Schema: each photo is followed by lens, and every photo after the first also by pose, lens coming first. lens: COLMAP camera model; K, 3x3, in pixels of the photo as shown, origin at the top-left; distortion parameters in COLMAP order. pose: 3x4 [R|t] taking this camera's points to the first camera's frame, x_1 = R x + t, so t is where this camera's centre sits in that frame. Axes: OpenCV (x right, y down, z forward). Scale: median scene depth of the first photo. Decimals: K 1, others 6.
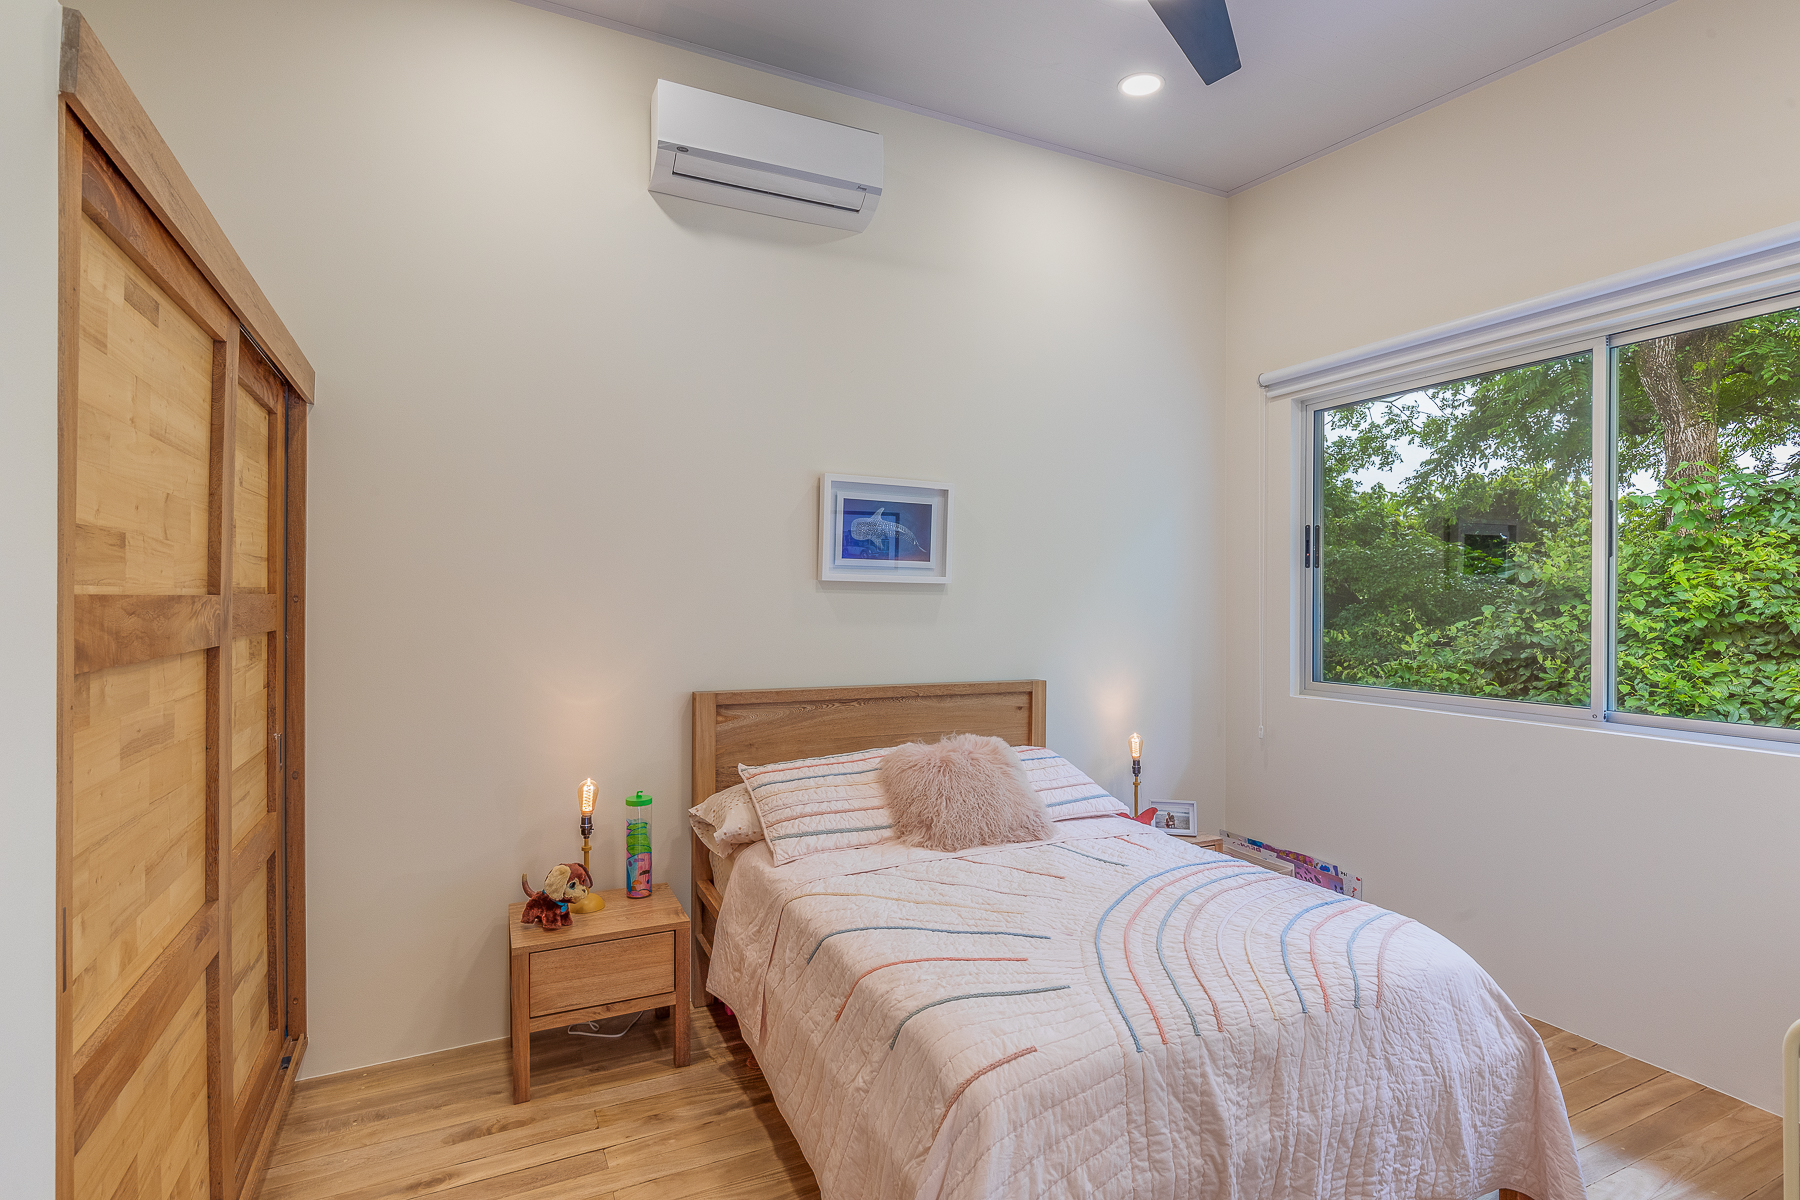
lens RADIAL K [[891.9, 0, 899.4], [0, 891.9, 598.5], [0, 0, 1]] dist [0.002126, -0.001581]
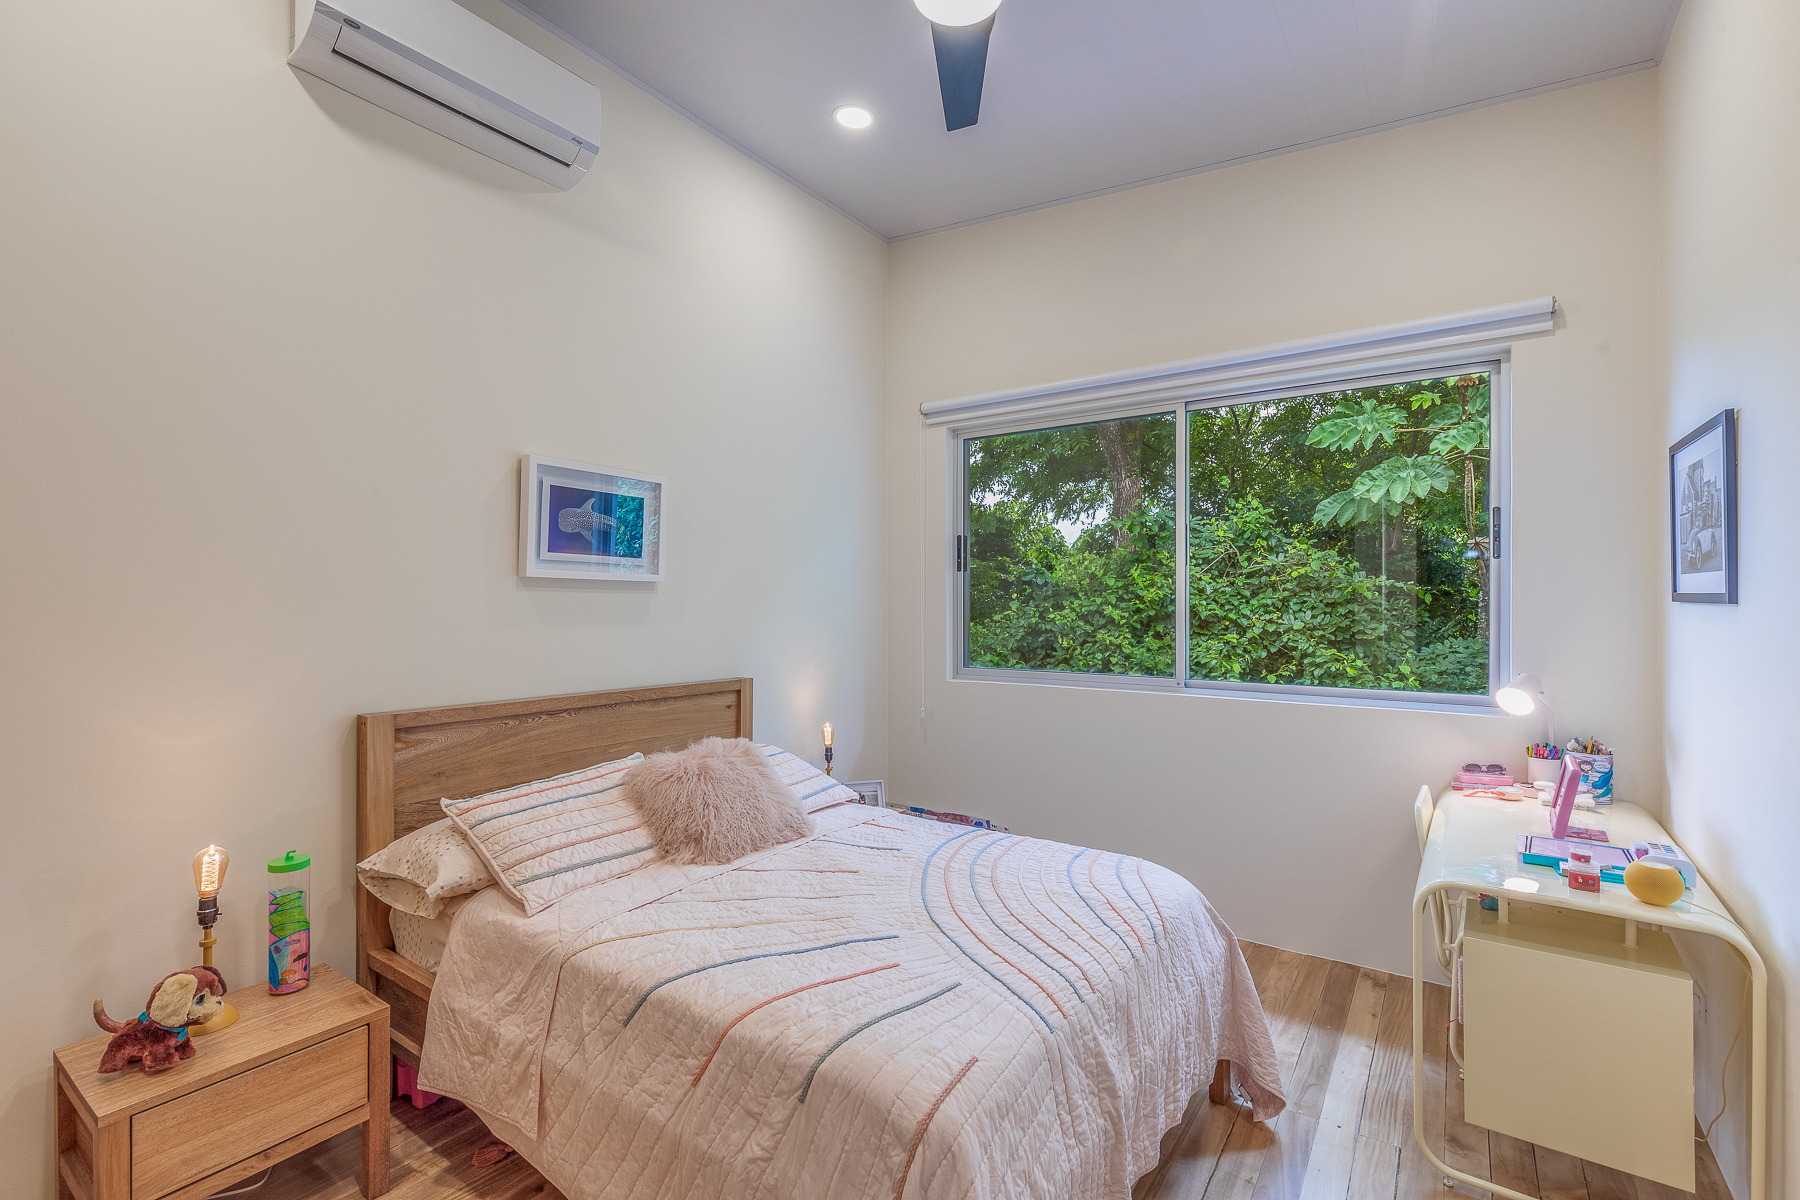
lens RADIAL K [[807.5, 0, 901.7], [0, 807.5, 599.4], [0, 0, 1]] dist [0.010713, -0.001151]
pose [[0.868197, -0.002205, 0.496215, -0.195009], [0.001908, 0.999998, 0.001105, 0.002211], [-0.496216, -0.000012, 0.868199, 0.151112]]
